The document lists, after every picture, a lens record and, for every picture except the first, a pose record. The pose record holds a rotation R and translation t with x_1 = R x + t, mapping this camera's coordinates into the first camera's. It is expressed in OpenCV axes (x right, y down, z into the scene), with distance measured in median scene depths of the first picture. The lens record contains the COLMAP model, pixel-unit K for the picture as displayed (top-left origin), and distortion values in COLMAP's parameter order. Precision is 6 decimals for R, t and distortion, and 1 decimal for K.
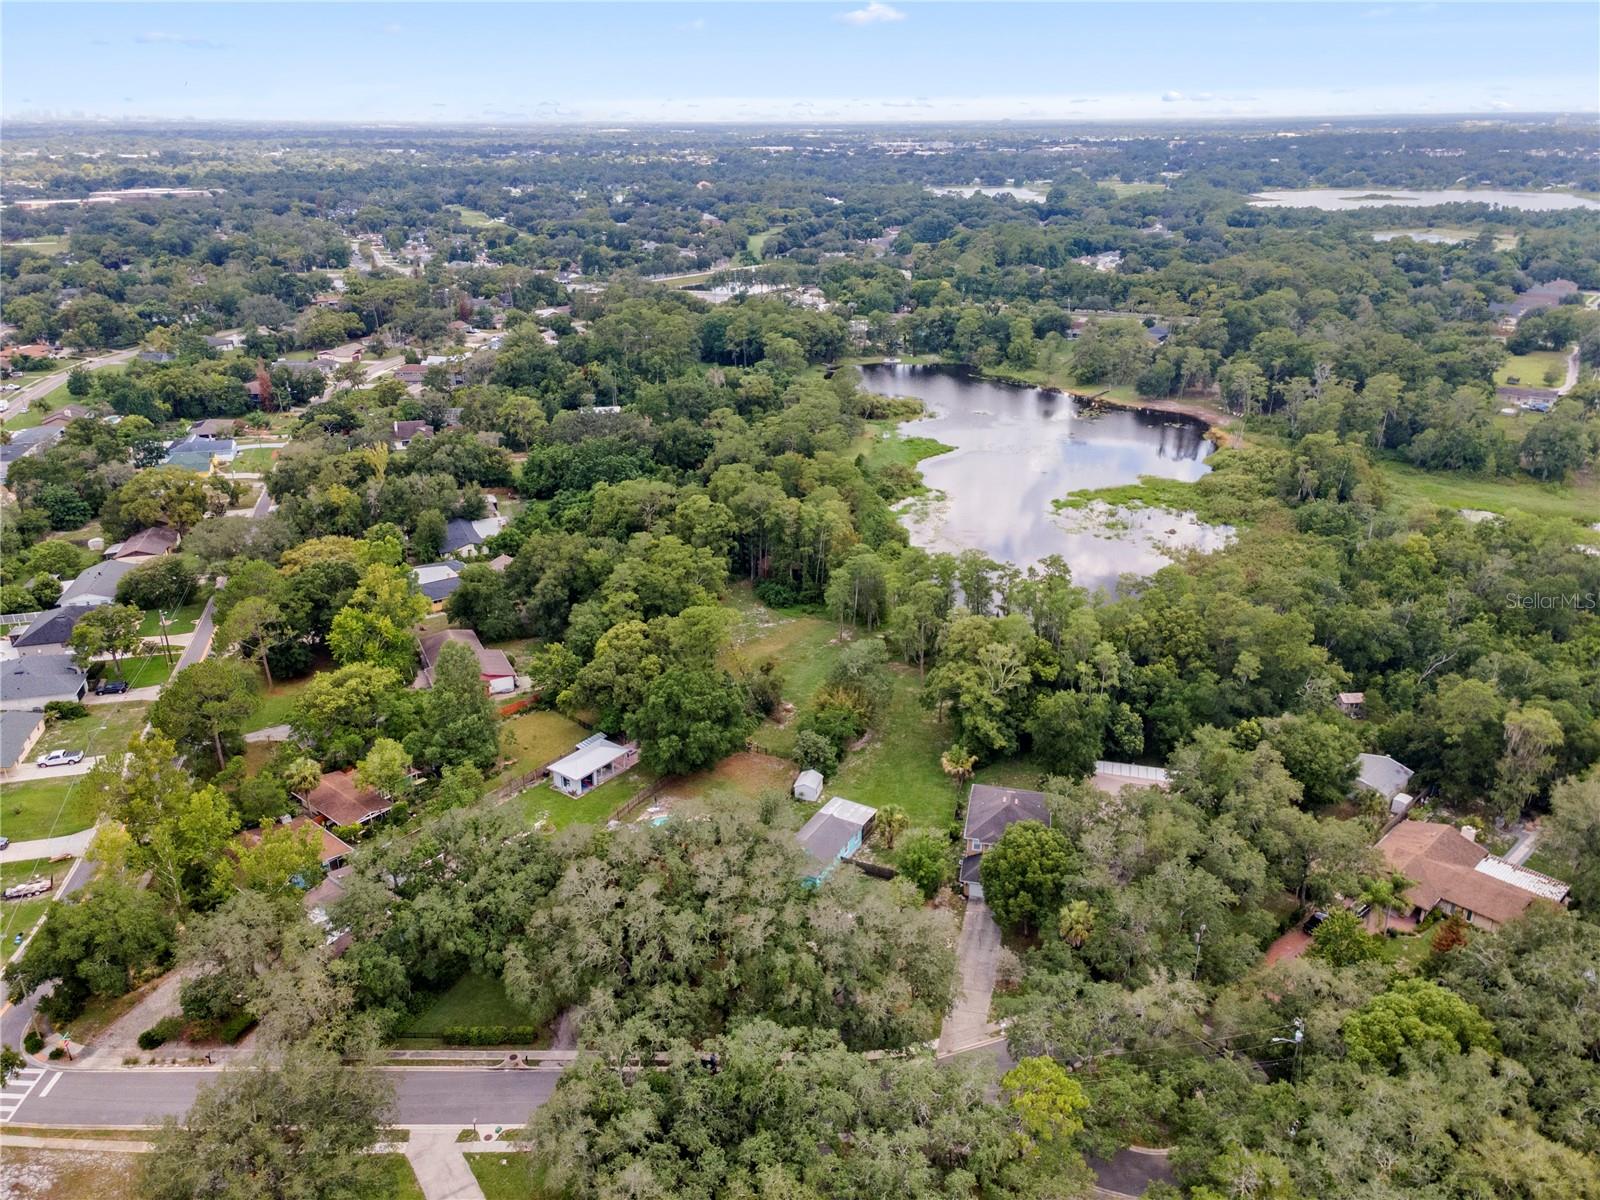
lens RADIAL K [[1165.4, 0, 800.0], [0, 1165.4, 600.0], [0, 0, 1]] dist [0.017601, 0.032134]
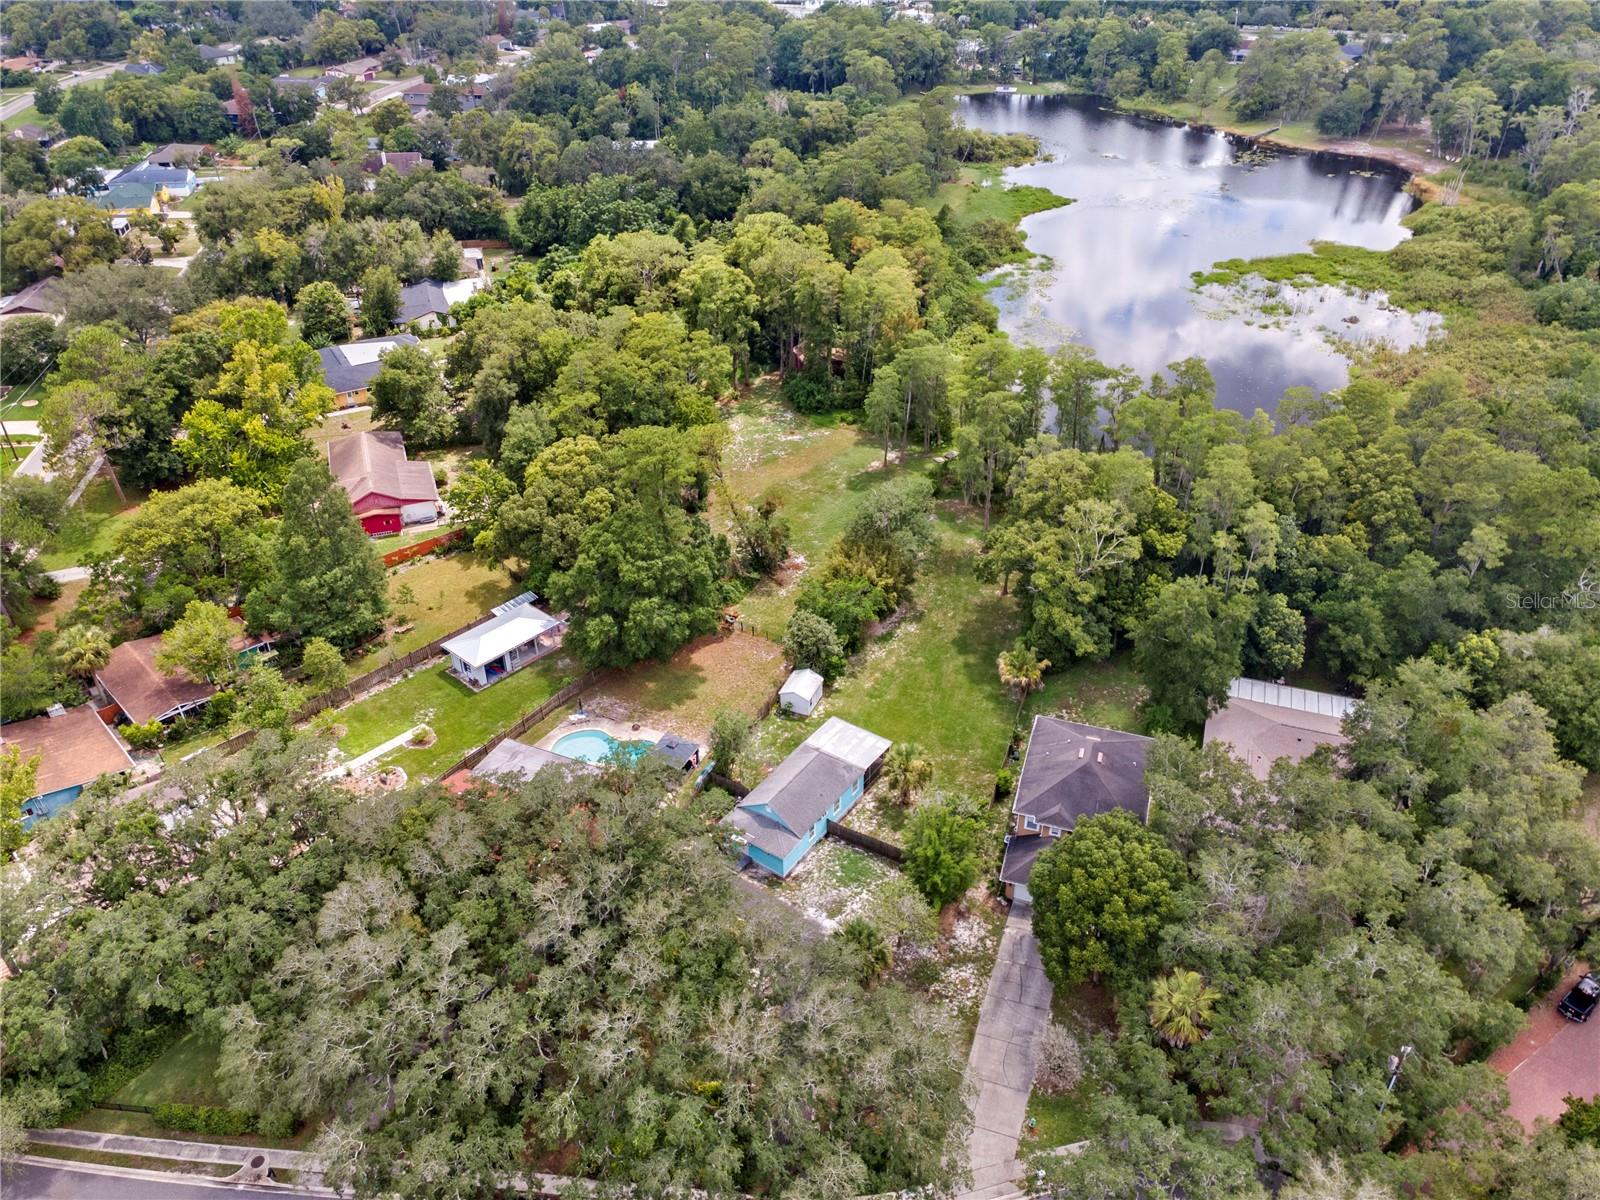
lens RADIAL K [[1142.1, 0, 800.0], [0, 1142.1, 600.0], [0, 0, 1]] dist [0.000977, 0.065030]
pose [[0.994777, 0.050408, -0.088759, 0.043270], [-0.031596, 0.978911, 0.201829, -0.021891], [0.097061, -0.197970, 0.975391, 0.230391]]
